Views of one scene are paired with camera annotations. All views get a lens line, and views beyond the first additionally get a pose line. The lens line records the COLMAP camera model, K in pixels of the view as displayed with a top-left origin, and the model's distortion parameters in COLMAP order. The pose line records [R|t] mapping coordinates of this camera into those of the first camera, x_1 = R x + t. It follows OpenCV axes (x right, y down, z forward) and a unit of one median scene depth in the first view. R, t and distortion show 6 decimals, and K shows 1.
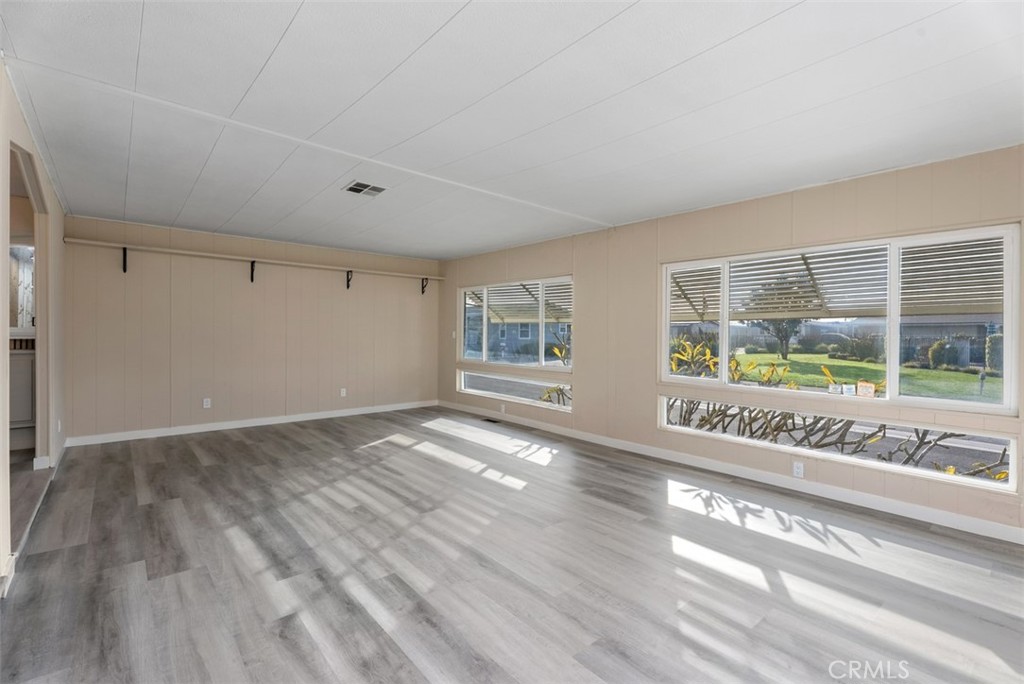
lens RADIAL K [[458.4, 0, 517.8], [0, 458.4, 338.3], [0, 0, 1]] dist [0.005945, -0.002260]
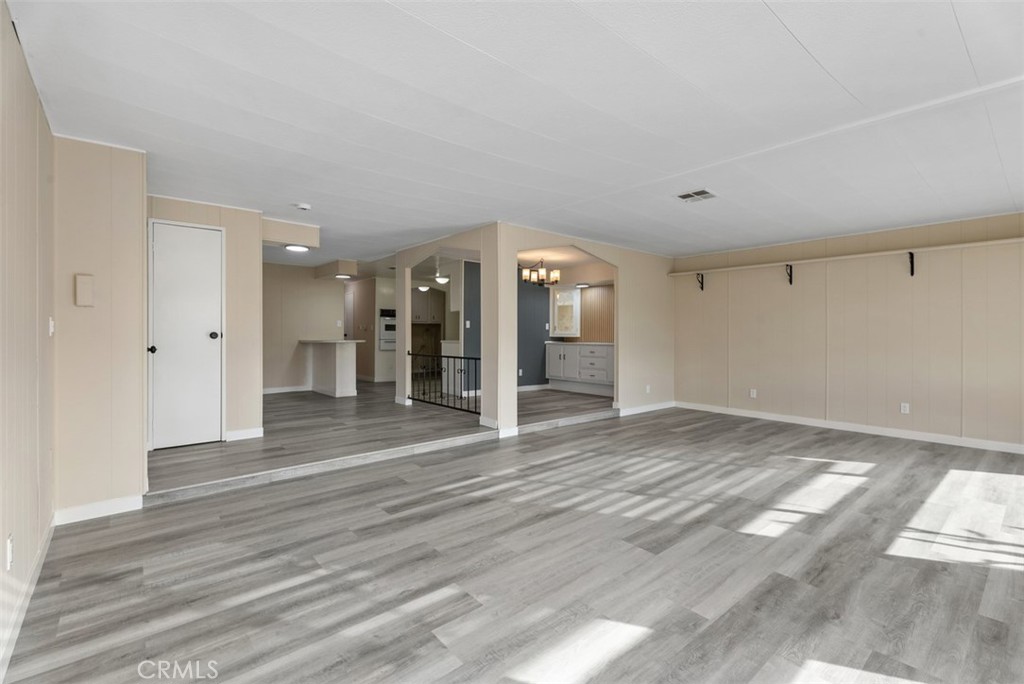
lens RADIAL K [[458.4, 0, 513.3], [0, 458.4, 337.4], [0, 0, 1]] dist [0.005945, -0.002260]
pose [[-0.023371, 0.000733, -0.999727, 0.879159], [-0.012025, 0.999927, 0.001014, 0.009434], [0.999655, 0.012046, -0.023361, 0.715533]]
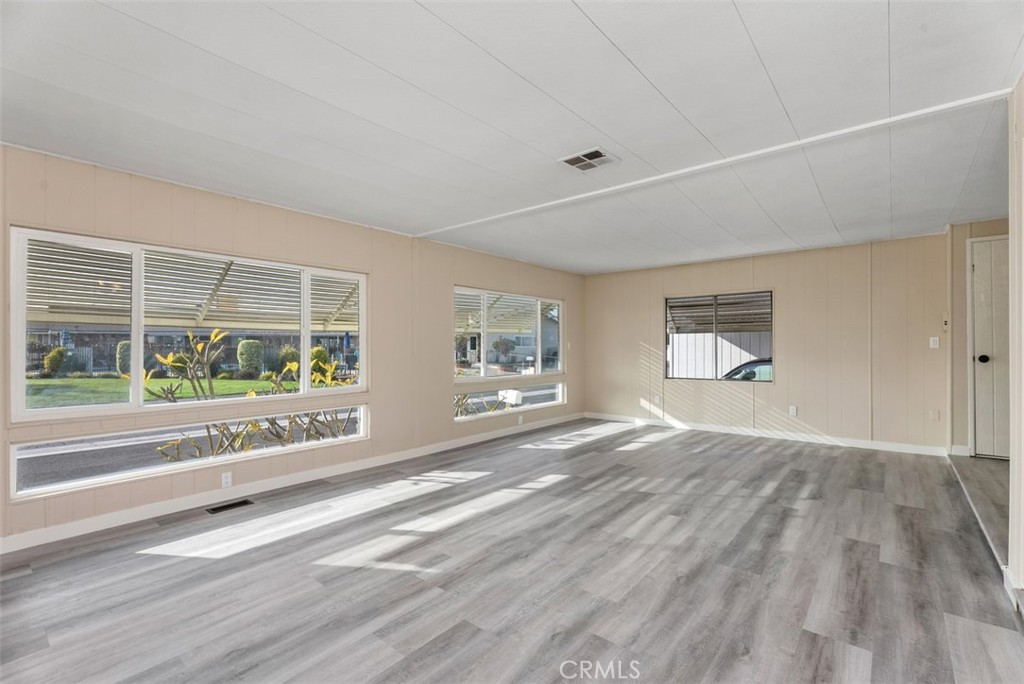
lens RADIAL K [[458.4, 0, 517.6], [0, 458.4, 342.6], [0, 0, 1]] dist [0.005945, -0.002260]
pose [[-0.164521, -0.007712, 0.986343, -1.285005], [0.011806, 0.999882, 0.009787, -0.029184], [-0.986303, 0.013255, -0.164411, 1.490644]]
